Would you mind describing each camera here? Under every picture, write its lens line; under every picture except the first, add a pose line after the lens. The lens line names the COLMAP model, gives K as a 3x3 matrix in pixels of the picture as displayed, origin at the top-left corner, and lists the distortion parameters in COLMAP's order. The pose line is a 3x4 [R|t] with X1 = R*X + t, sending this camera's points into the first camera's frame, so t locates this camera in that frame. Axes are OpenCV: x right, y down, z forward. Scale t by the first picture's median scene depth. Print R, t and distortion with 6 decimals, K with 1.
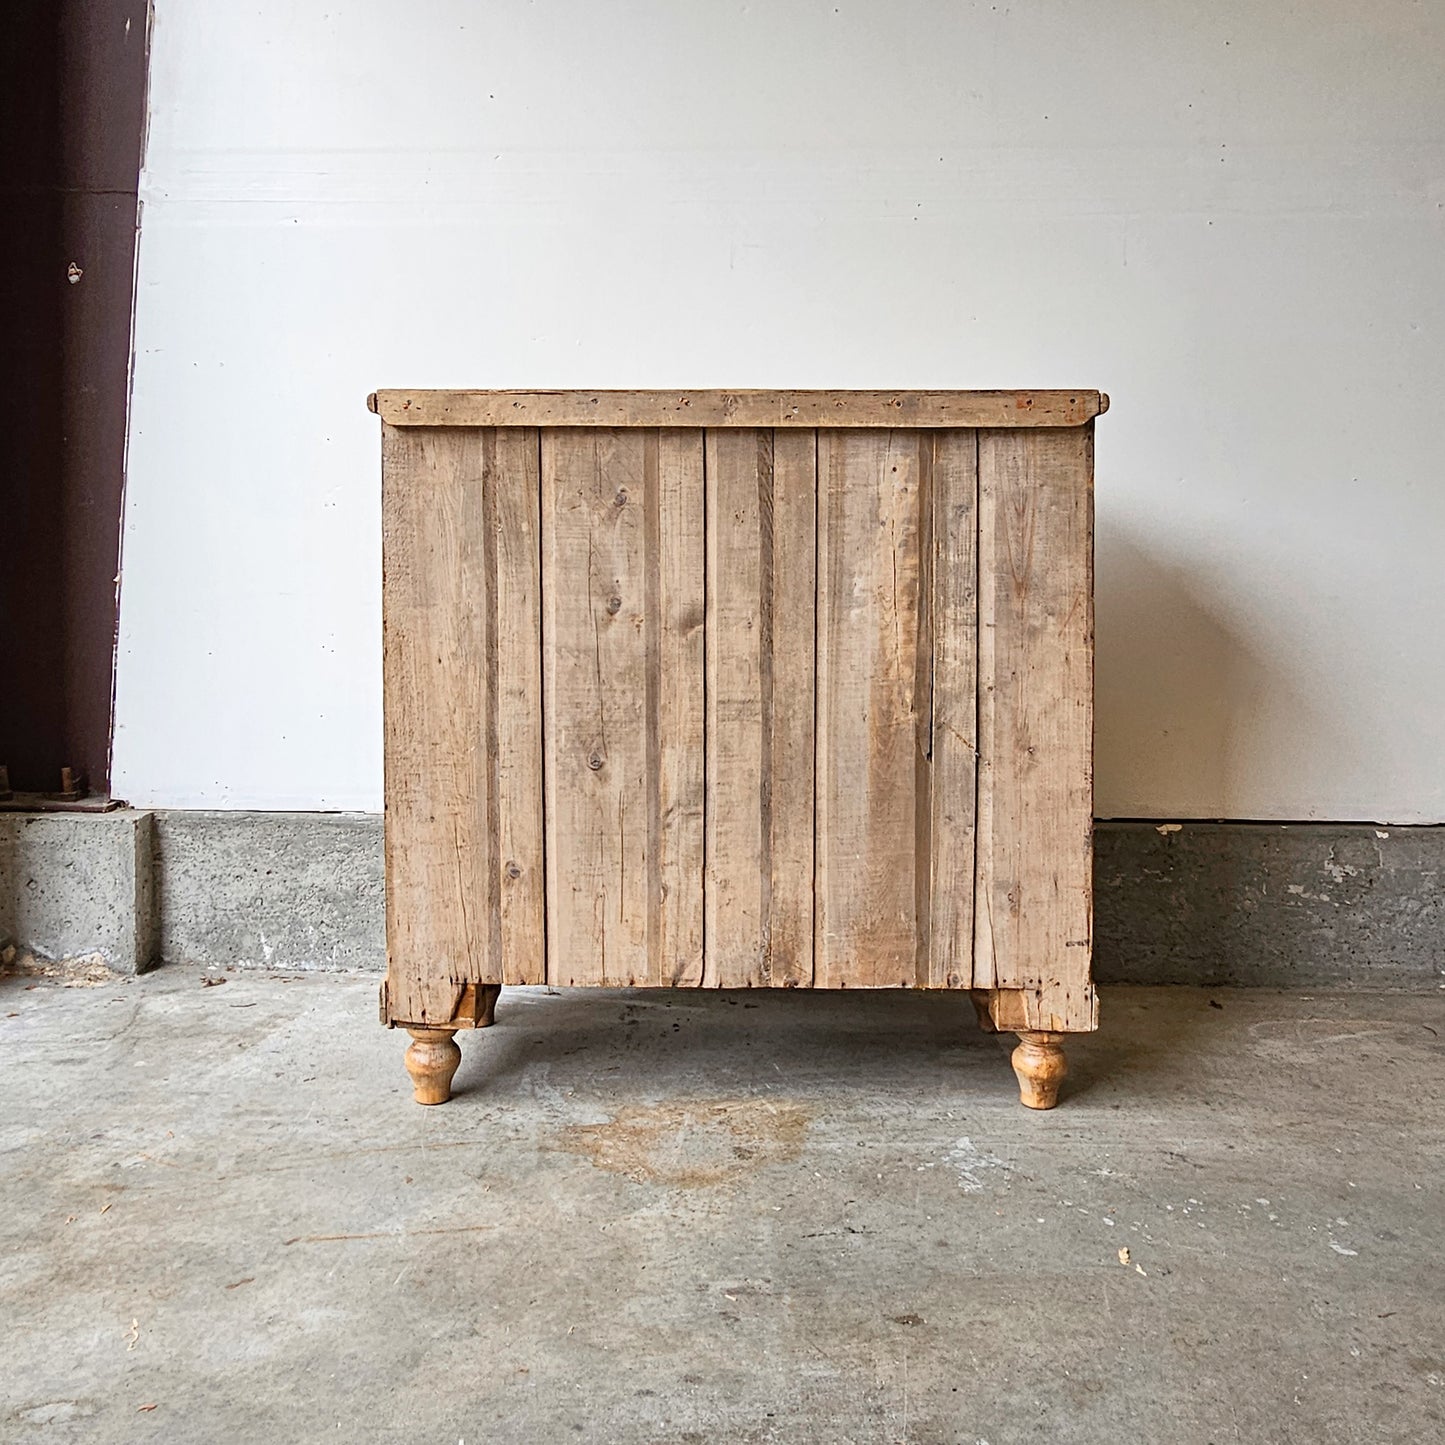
lens RADIAL K [[1325.7, 0, 713.5], [0, 1325.7, 616.4], [0, 0, 1]] dist [0.010308, -0.014395]
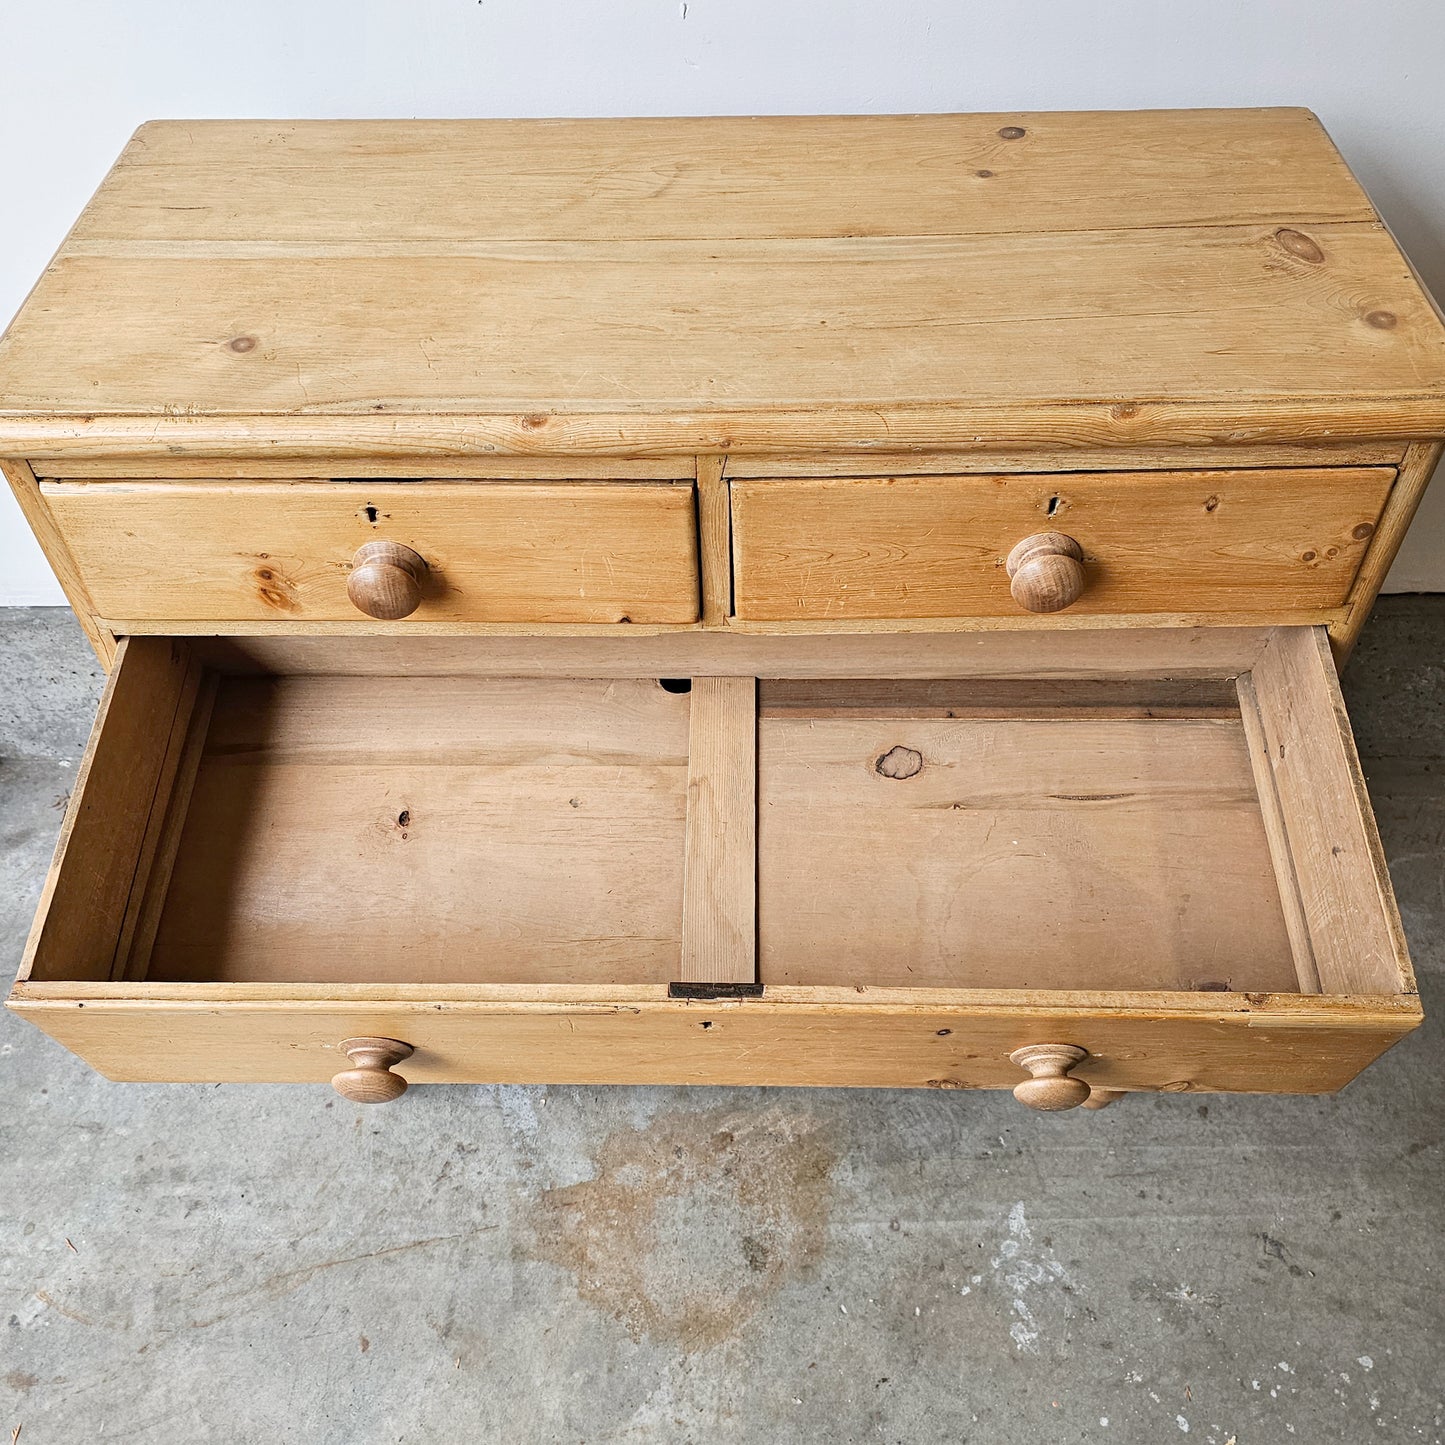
lens RADIAL K [[1359.3, 0, 728.3], [0, 1359.3, 717.3], [0, 0, 1]] dist [0.065851, -0.082697]
pose [[0.999217, -0.039525, -0.001581, 0.018867], [0.028737, 0.697858, 0.715659, -0.432894], [-0.027183, -0.715145, 0.698448, 0.601823]]
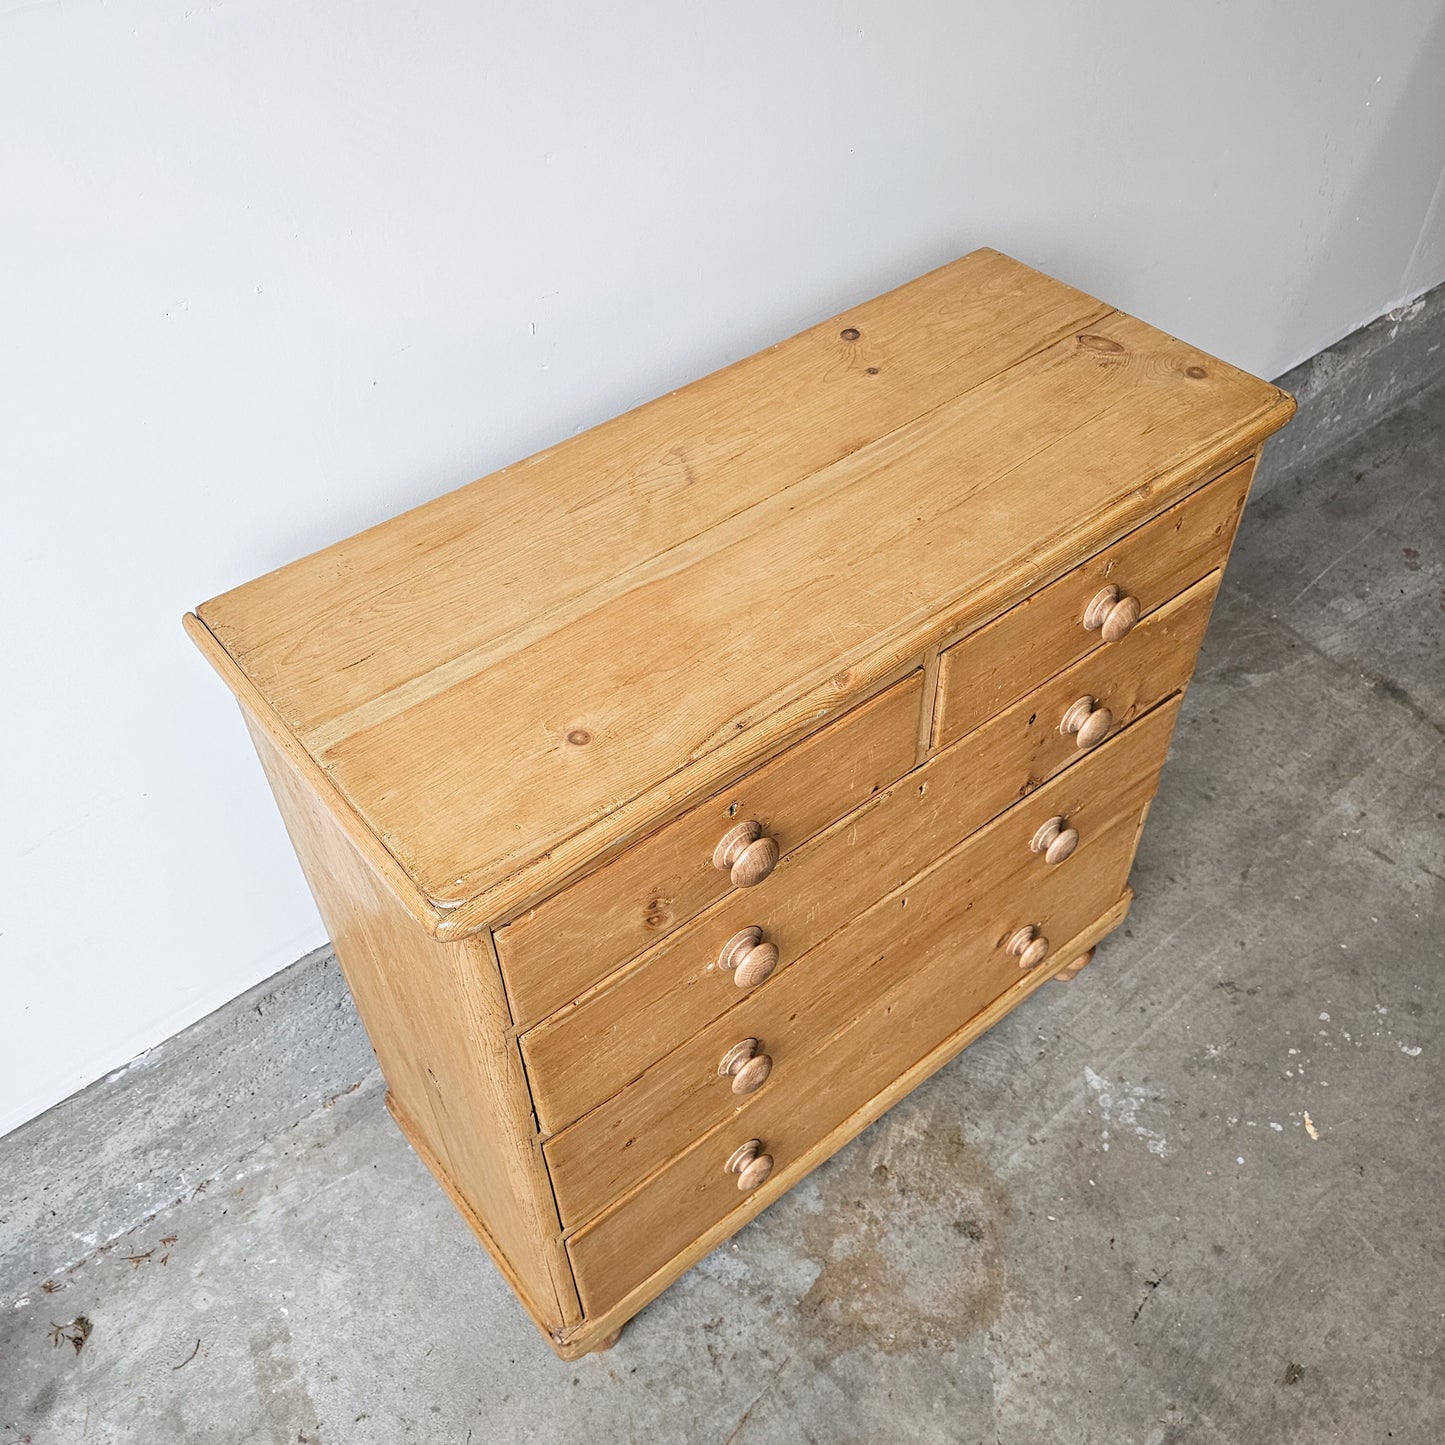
lens RADIAL K [[1356.7, 0, 734.7], [0, 1356.7, 723.2], [0, 0, 1]] dist [0.063876, -0.078037]
pose [[0.749537, -0.495750, 0.438663, -0.357390], [0.048618, 0.702109, 0.710408, -0.582506], [-0.660174, -0.511151, 0.550359, 0.701789]]
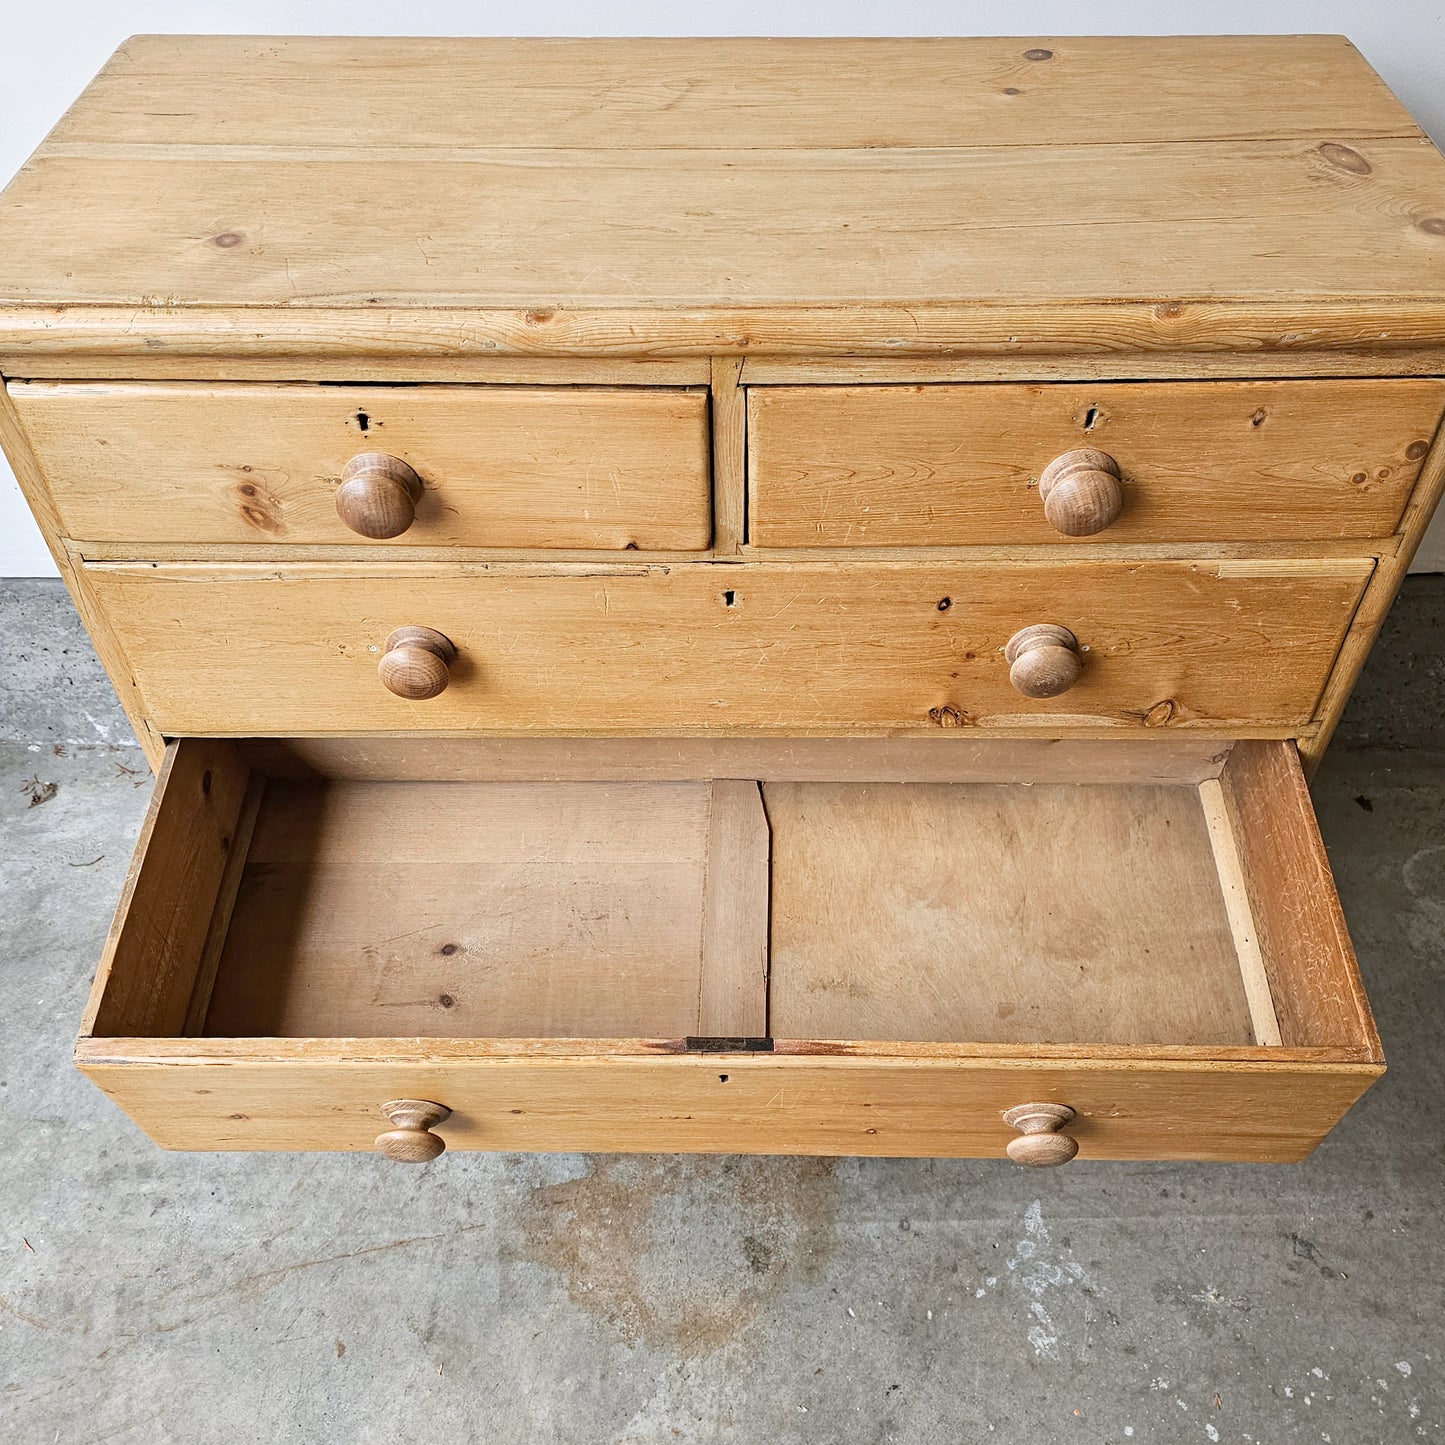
lens RADIAL K [[1373.2, 0, 733.9], [0, 1373.2, 714.1], [0, 0, 1]] dist [0.062730, -0.075169]
pose [[0.999384, -0.032786, 0.012485, 0.007952], [0.014917, 0.719222, 0.694620, -0.384240], [-0.031753, -0.694007, 0.719268, 0.594419]]
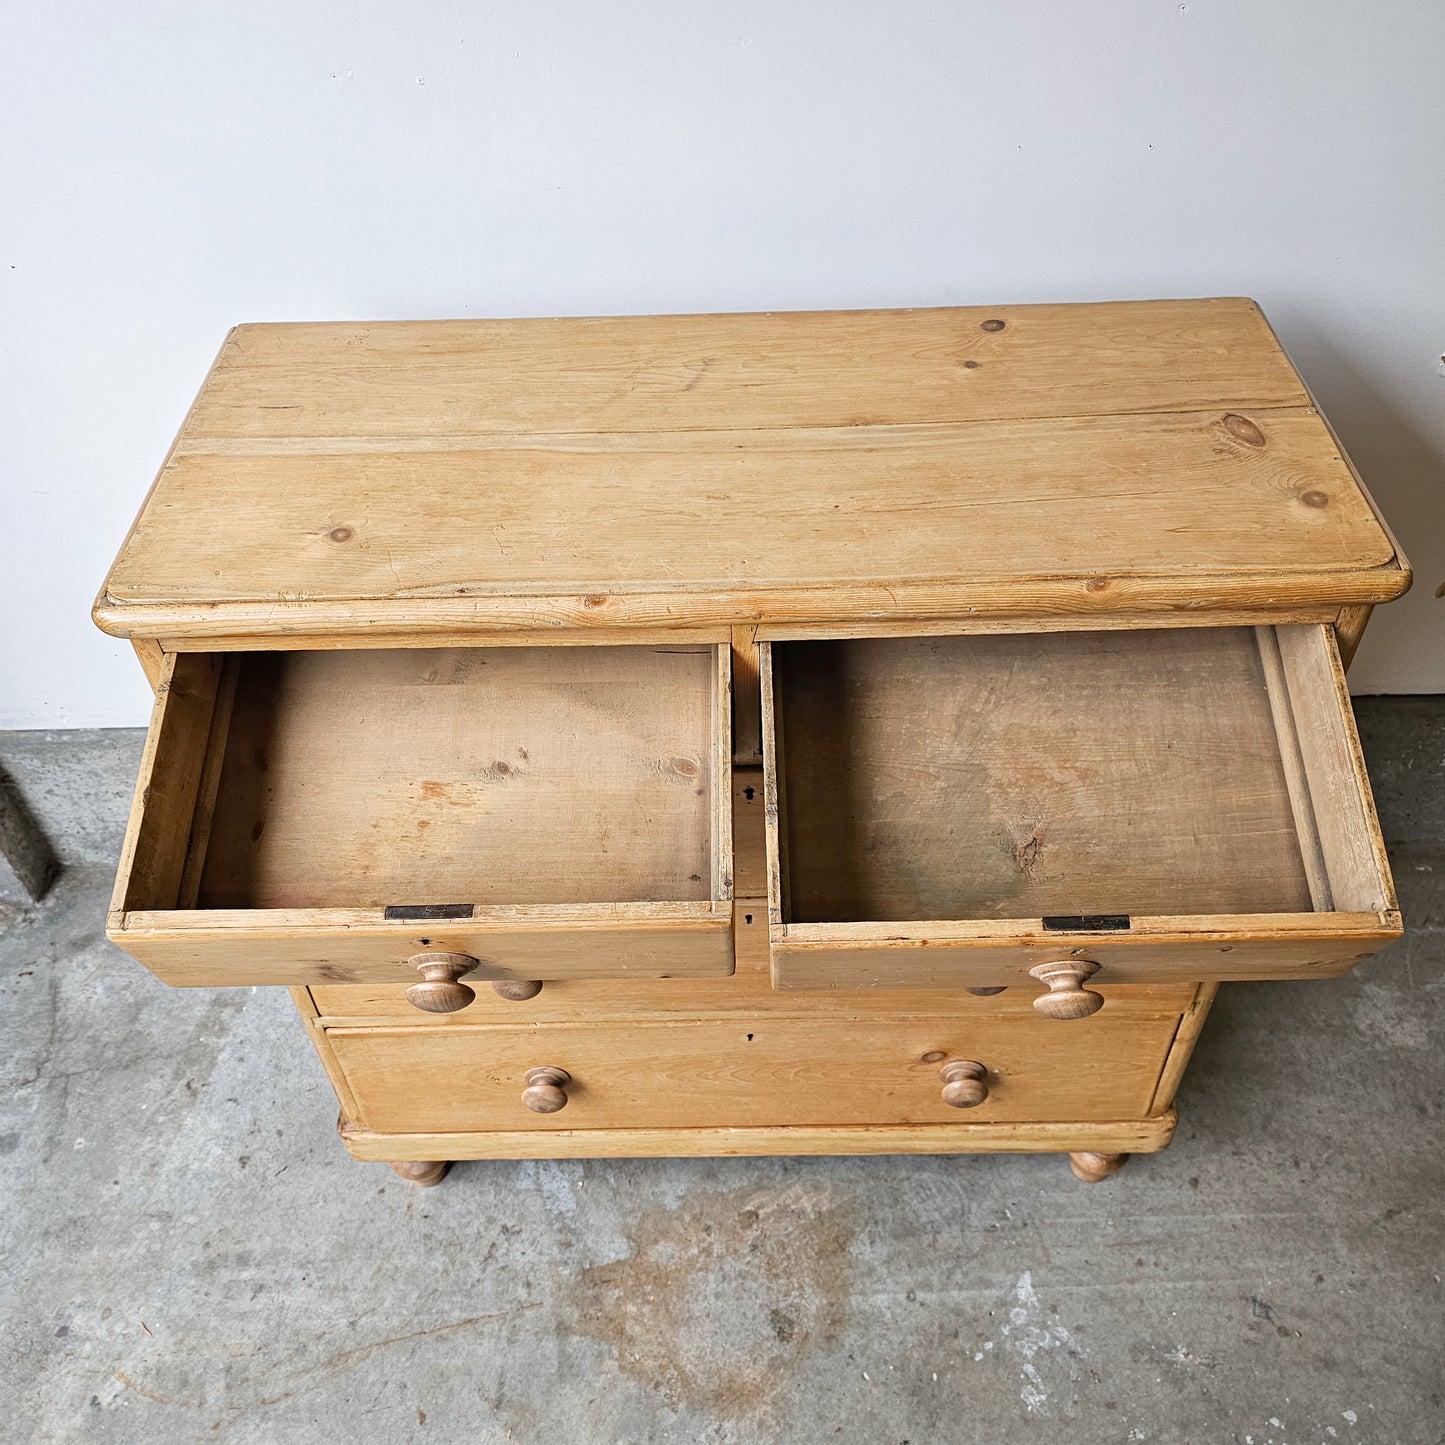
lens RADIAL K [[1342.9, 0, 726.0], [0, 1342.9, 717.6], [0, 0, 1]] dist [0.064173, -0.080529]
pose [[0.998392, -0.056547, 0.003943, 0.003357], [0.038732, 0.731337, 0.680915, -0.503821], [-0.041387, -0.679668, 0.732352, 0.572532]]
